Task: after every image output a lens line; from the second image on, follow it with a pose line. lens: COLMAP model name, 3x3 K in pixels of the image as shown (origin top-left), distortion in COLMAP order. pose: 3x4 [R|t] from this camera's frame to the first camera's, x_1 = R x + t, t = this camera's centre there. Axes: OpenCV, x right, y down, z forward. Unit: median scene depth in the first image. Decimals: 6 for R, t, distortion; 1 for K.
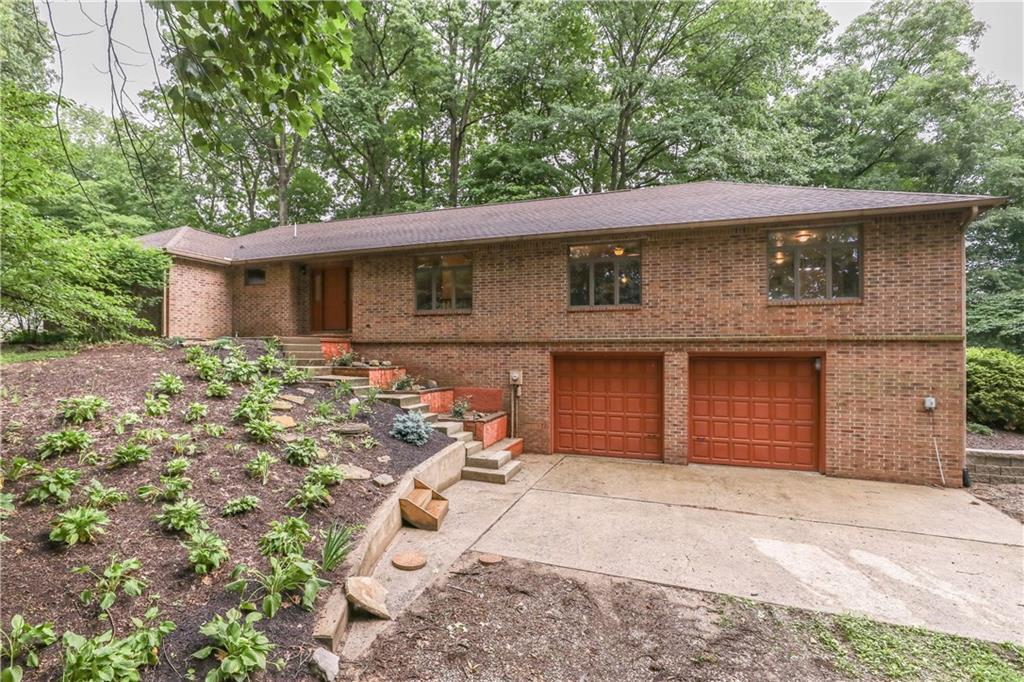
lens RADIAL K [[435.2, 0, 512.0], [0, 435.2, 341.0], [0, 0, 1]] dist [-0.002038, -0.000186]
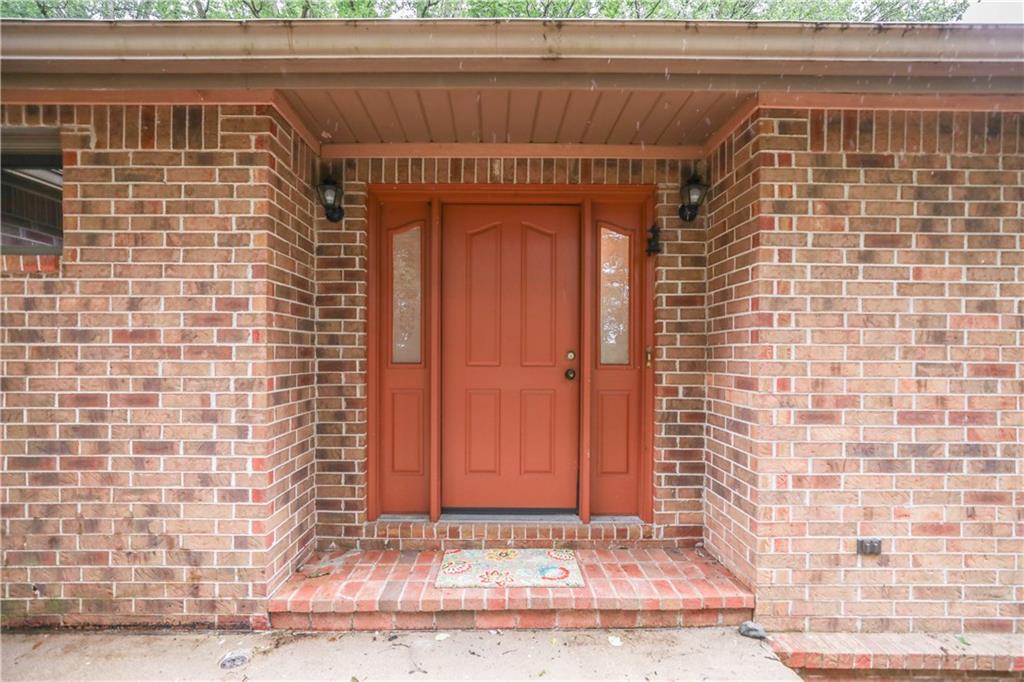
lens RADIAL K [[435.2, 0, 512.0], [0, 435.2, 341.0], [0, 0, 1]] dist [-0.002038, -0.000186]
pose [[0.950377, 0.011068, 0.310904, -0.540581], [-0.013270, 0.999900, 0.004970, -0.119015], [-0.310818, -0.008849, 0.950428, 0.935954]]
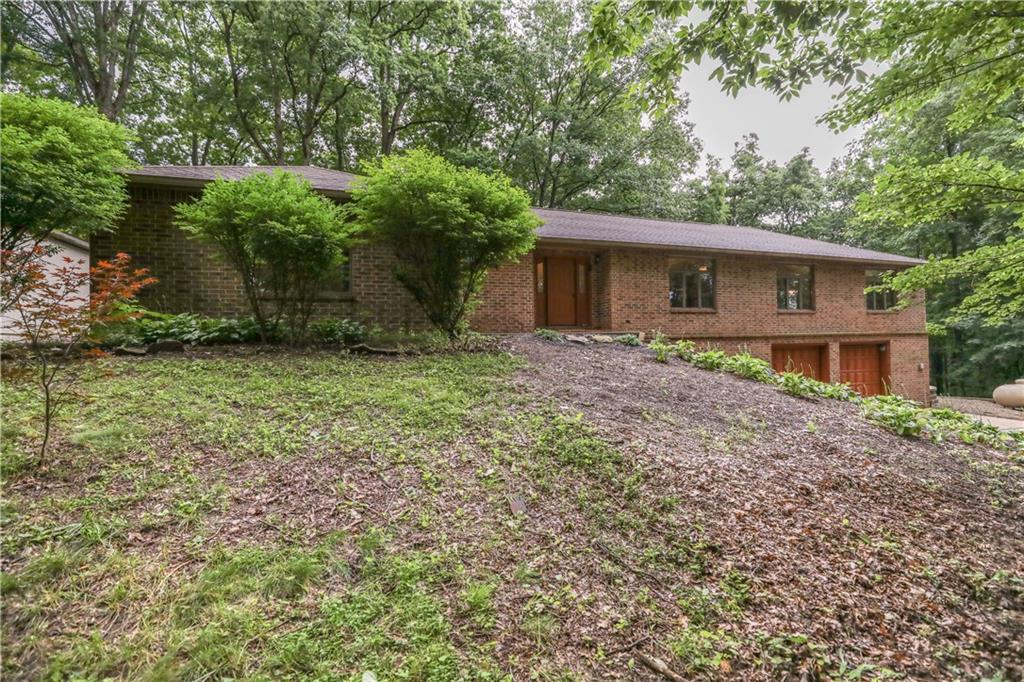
lens RADIAL K [[435.2, 0, 512.0], [0, 435.2, 341.0], [0, 0, 1]] dist [-0.002038, -0.000186]
pose [[0.804262, -0.009613, 0.594197, -1.190589], [0.010671, 0.999942, 0.001734, 0.005313], [-0.594179, 0.004946, 0.804318, 0.385273]]
